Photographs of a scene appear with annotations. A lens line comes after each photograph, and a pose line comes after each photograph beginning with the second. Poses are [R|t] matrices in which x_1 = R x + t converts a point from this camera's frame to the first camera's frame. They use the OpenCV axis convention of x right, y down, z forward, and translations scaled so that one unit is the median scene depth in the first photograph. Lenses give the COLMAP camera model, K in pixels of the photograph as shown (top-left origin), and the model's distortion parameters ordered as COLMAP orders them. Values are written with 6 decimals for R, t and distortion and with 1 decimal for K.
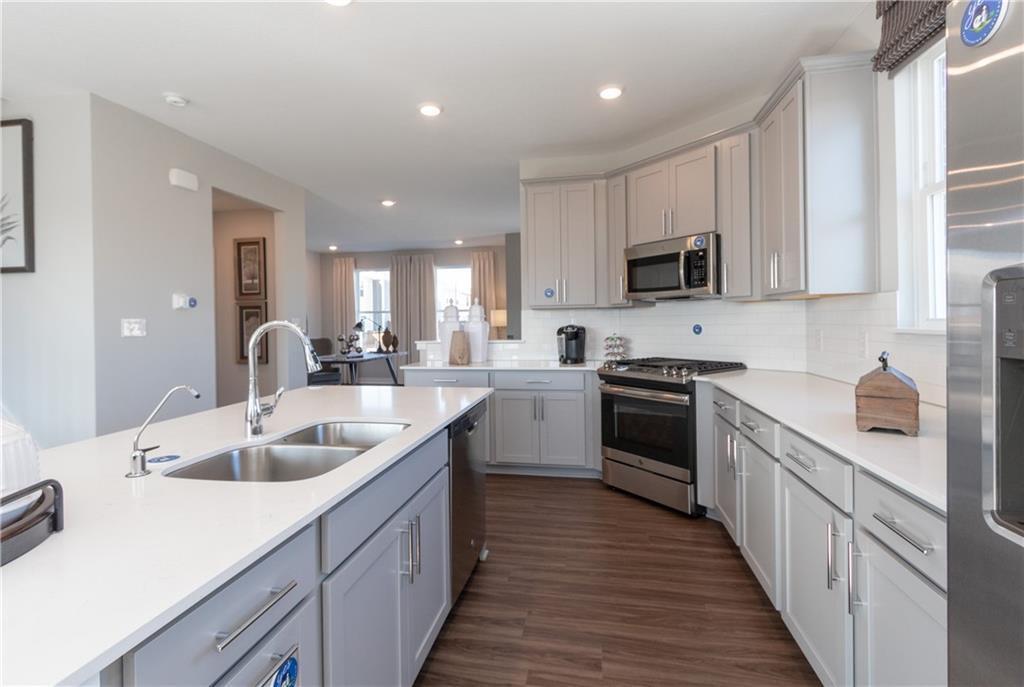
lens RADIAL K [[471.2, 0, 517.2], [0, 471.2, 324.6], [0, 0, 1]] dist [0.003870, -0.000642]
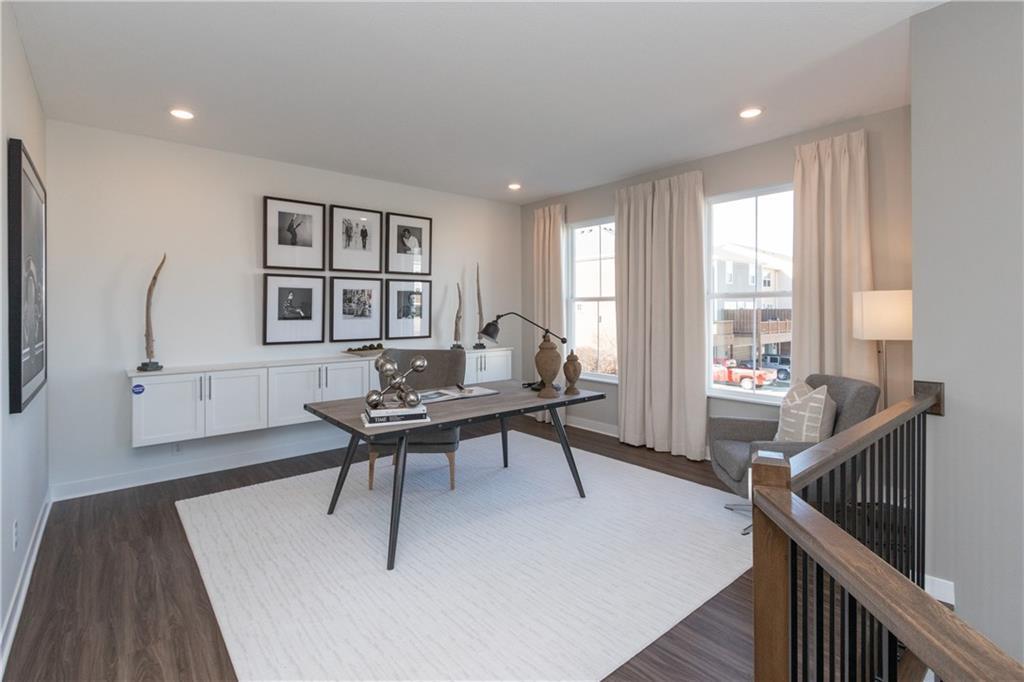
lens RADIAL K [[471.2, 0, 511.6], [0, 471.2, 311.2], [0, 0, 1]] dist [0.003870, -0.000642]
pose [[0.773464, 0.013585, -0.633695, -0.073704], [-0.015933, 0.999871, 0.001988, -0.029779], [0.633640, 0.008560, 0.773581, 1.384858]]
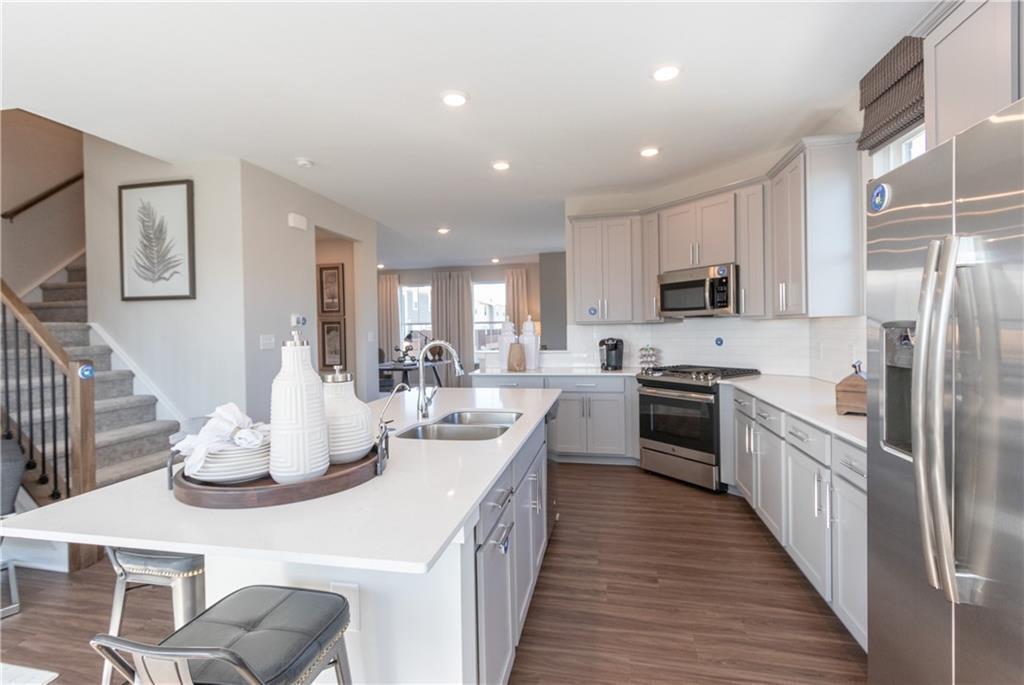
lens RADIAL K [[471.2, 0, 513.9], [0, 471.2, 336.0], [0, 0, 1]] dist [0.003870, -0.000642]
pose [[0.999607, -0.003467, -0.027825, -0.122416], [0.003700, 0.999958, 0.008331, -0.018249], [0.027794, -0.008431, 0.999578, -0.247167]]
